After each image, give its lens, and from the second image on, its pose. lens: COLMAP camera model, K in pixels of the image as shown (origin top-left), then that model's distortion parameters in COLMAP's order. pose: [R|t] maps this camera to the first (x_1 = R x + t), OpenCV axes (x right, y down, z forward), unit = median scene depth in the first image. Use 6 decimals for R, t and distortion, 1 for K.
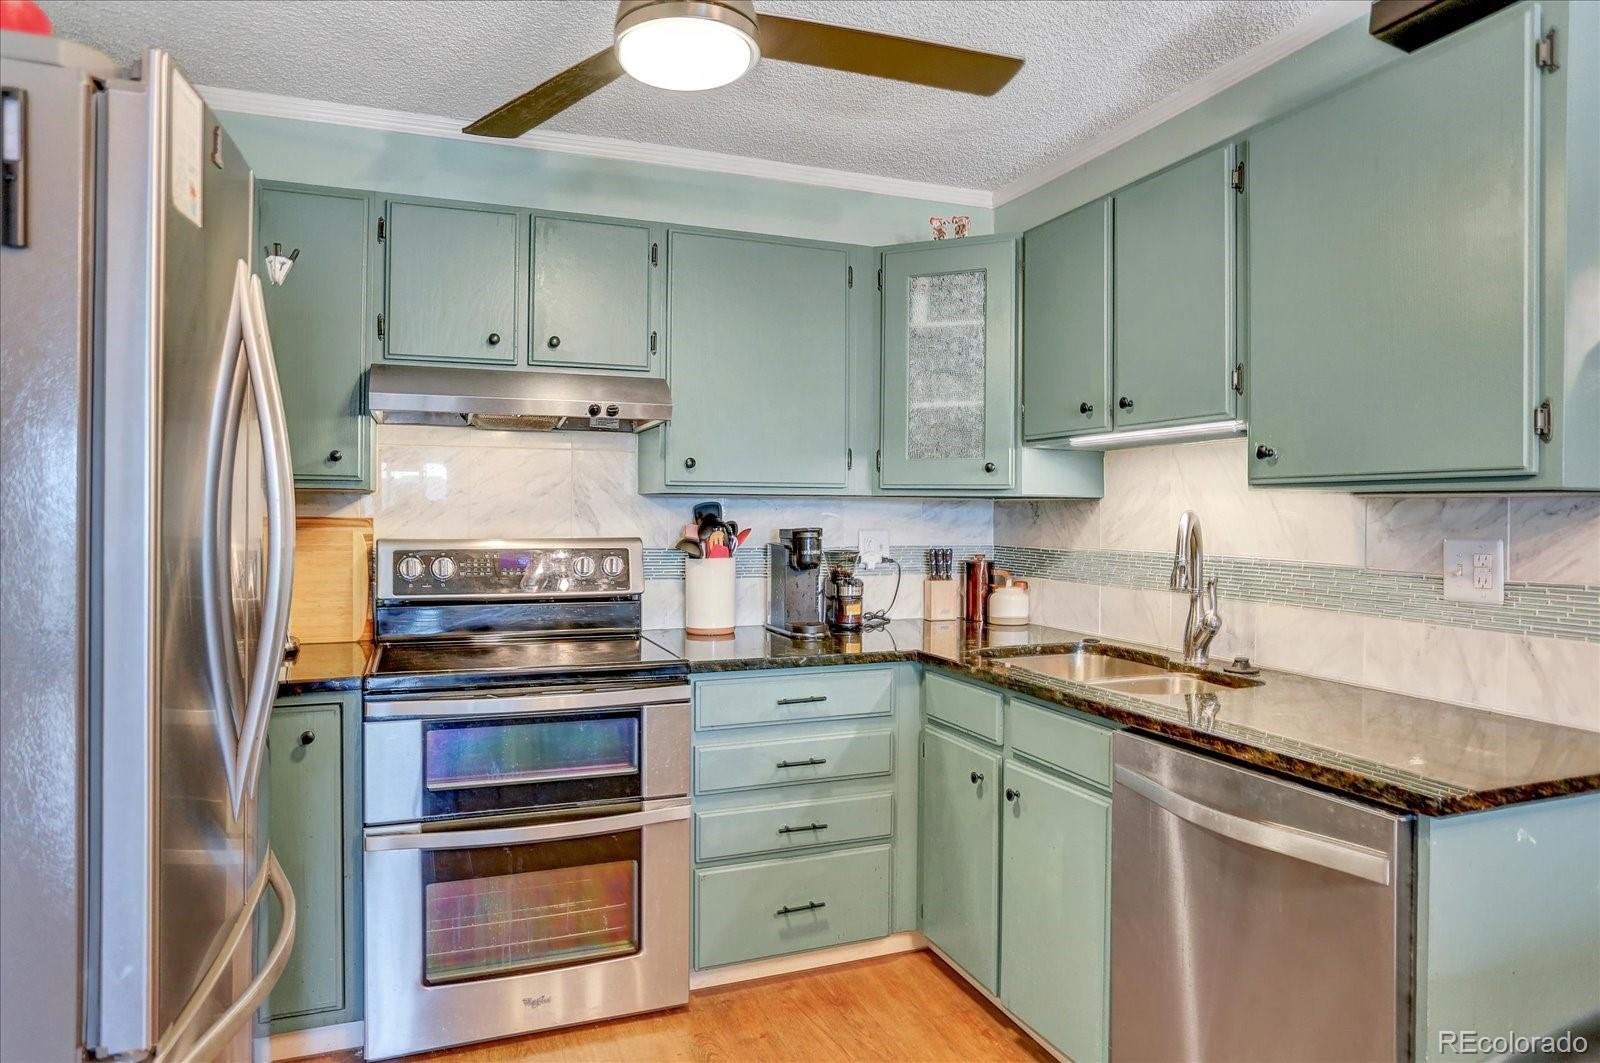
lens RADIAL K [[993.4, 0, 801.9], [0, 993.4, 506.6], [0, 0, 1]] dist [-0.000646, -0.000229]
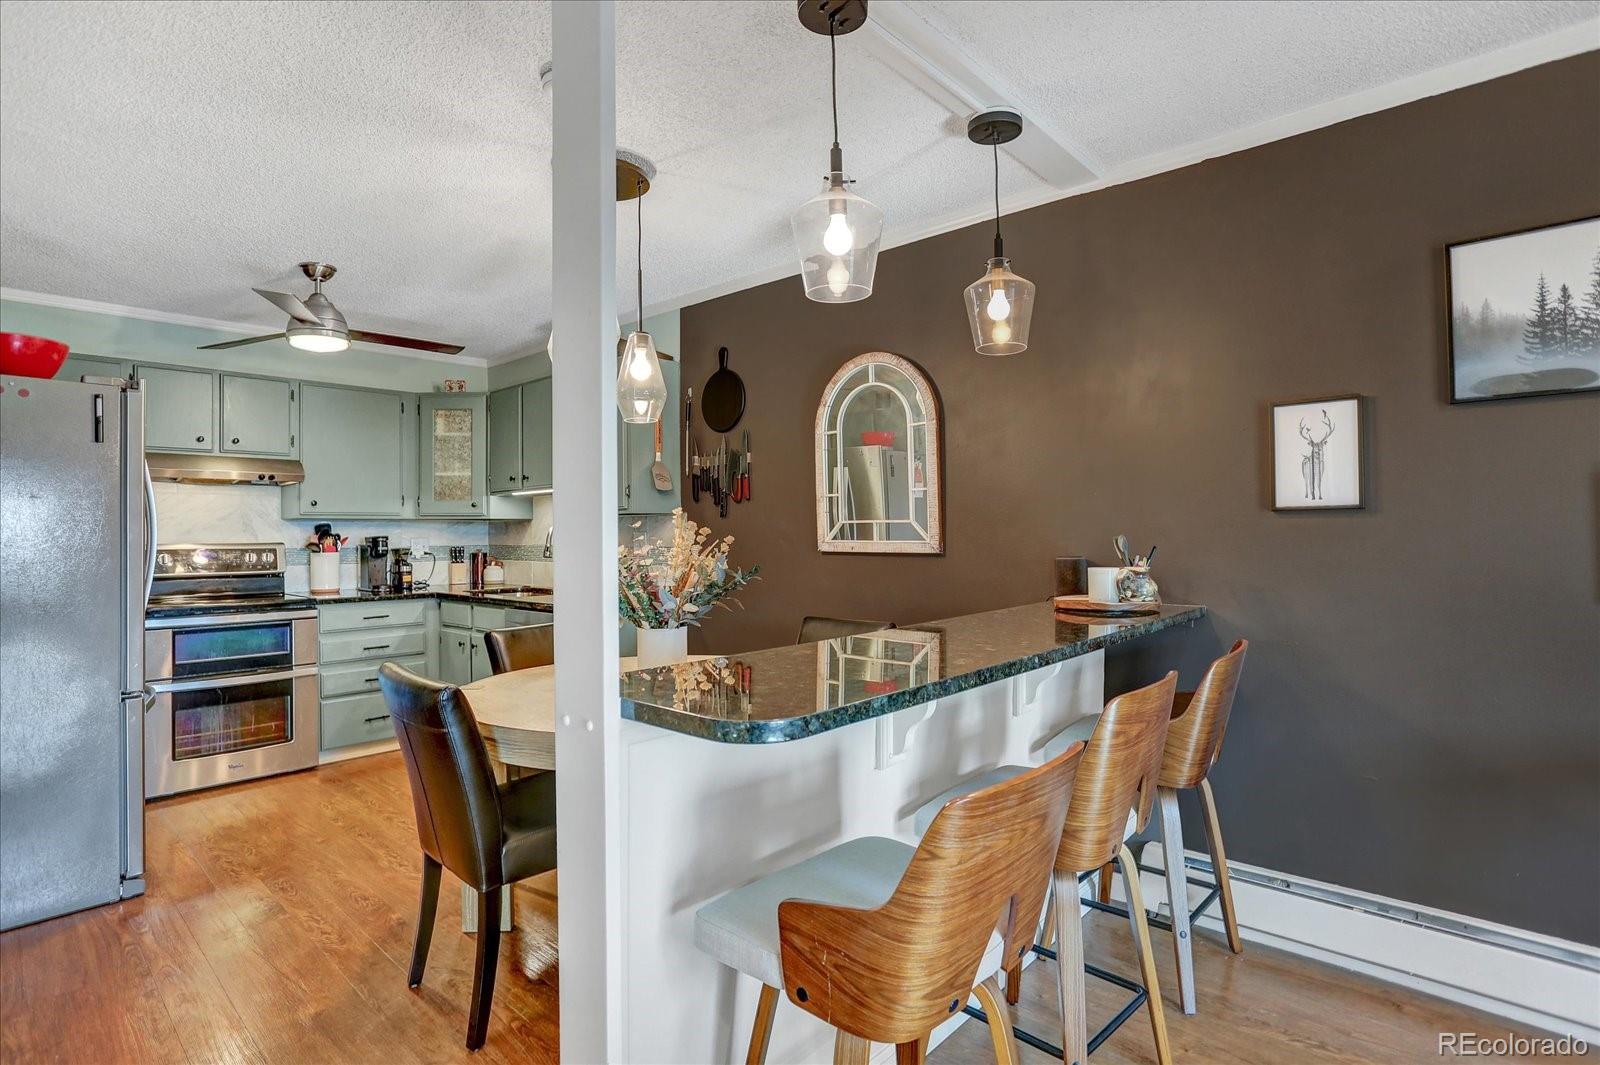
lens RADIAL K [[921.8, 0, 800.0], [0, 921.8, 532.5], [0, 0, 1]] dist [-0.022340, 0.000353]
pose [[0.919776, -0.012056, 0.392258, 0.058158], [0.013429, 0.999910, -0.000757, 0.027590], [-0.392213, 0.005964, 0.919855, -0.999319]]
